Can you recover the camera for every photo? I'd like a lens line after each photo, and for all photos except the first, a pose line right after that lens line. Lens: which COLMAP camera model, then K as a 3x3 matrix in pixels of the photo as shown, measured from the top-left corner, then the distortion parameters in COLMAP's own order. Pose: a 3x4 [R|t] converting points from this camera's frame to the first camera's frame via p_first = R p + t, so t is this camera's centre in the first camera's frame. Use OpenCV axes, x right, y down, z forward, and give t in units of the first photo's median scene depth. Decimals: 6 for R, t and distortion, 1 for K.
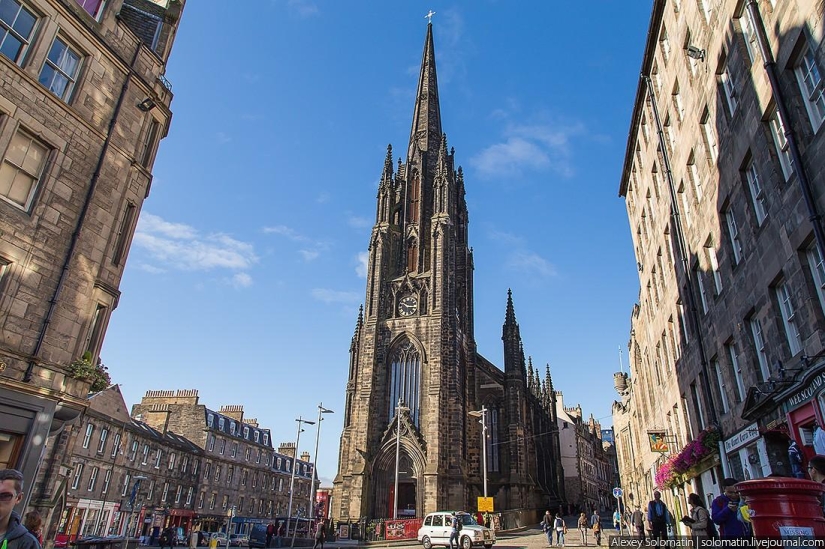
lens RADIAL K [[541.0, 0, 412.5], [0, 541.0, 274.5], [0, 0, 1]] dist [0.001646, 0.000727]
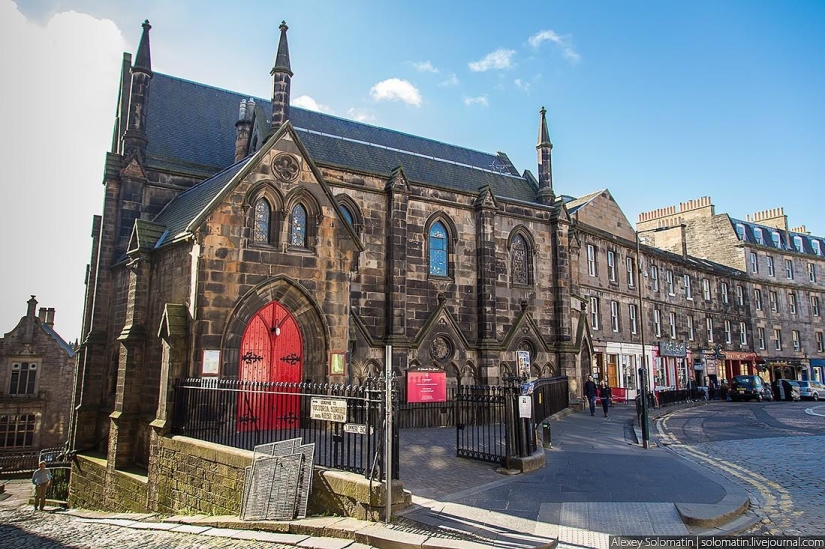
lens RADIAL K [[541.0, 0, 412.5], [0, 541.0, 274.5], [0, 0, 1]] dist [0.001646, 0.000727]
pose [[0.668737, -0.148805, -0.728456, -0.183949], [0.329203, 0.937753, 0.110656, 0.121696], [0.666645, -0.313810, 0.676097, 0.271047]]
